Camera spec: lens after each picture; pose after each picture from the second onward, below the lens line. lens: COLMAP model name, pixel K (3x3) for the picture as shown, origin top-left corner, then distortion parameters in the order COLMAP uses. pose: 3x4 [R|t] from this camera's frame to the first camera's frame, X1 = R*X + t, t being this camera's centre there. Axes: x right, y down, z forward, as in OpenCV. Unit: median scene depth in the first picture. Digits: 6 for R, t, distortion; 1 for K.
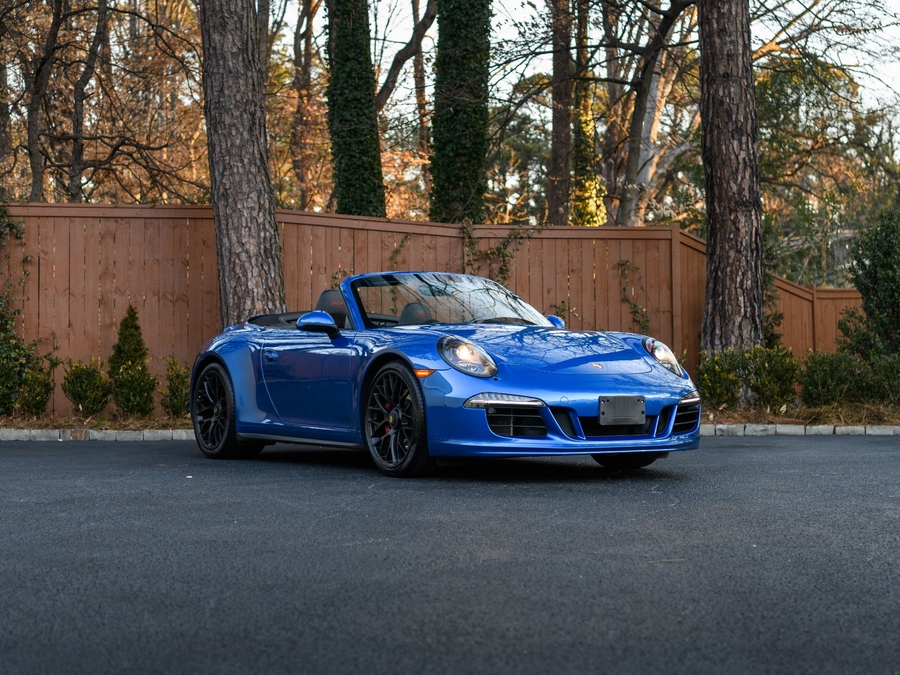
lens RADIAL K [[1570.2, 0, 469.2], [0, 1570.2, 338.2], [0, 0, 1]] dist [0.008321, -0.075849]
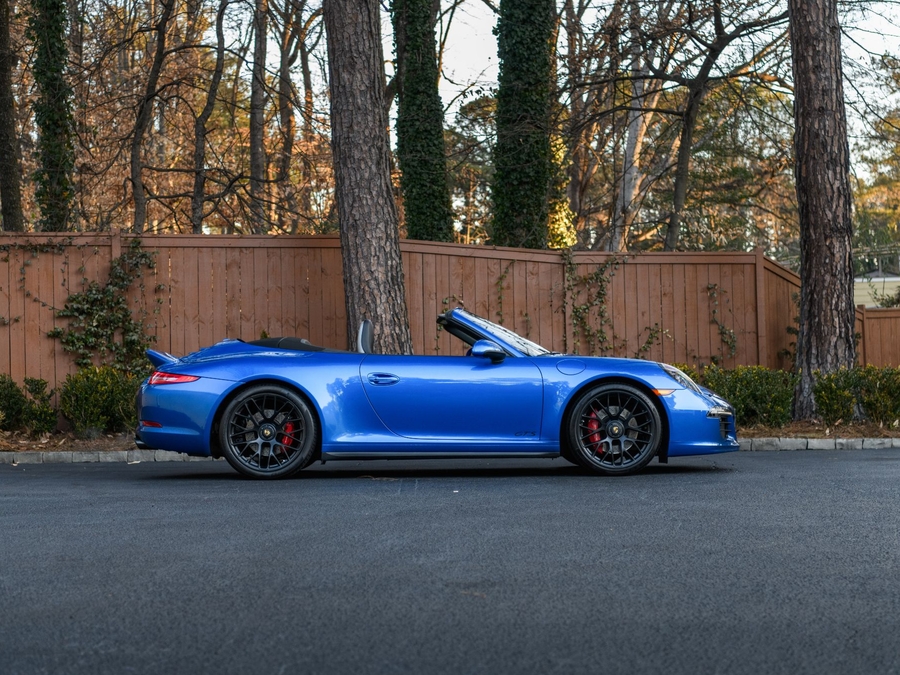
lens RADIAL K [[1555.7, 0, 450.0], [0, 1555.7, 337.5], [0, 0, 1]] dist [0.012078, -0.035137]
pose [[0.999529, -0.008873, 0.029367, -0.118072], [0.009251, 0.999876, -0.012737, -0.002326], [-0.029250, 0.013003, 0.999488, -0.040631]]
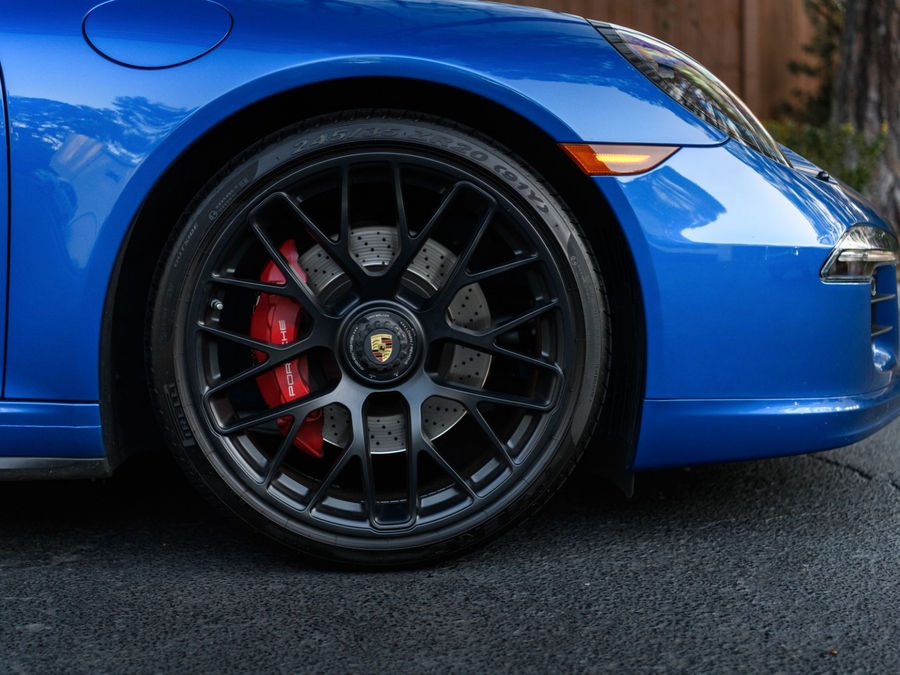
lens RADIAL K [[1389.7, 0, 482.9], [0, 1389.7, 357.2], [0, 0, 1]] dist [0.007481, -0.005477]
pose [[0.993728, -0.025753, 0.108822, -0.026251], [0.009738, 0.989353, 0.145208, 0.013988], [-0.111403, -0.143237, 0.983398, 0.543274]]
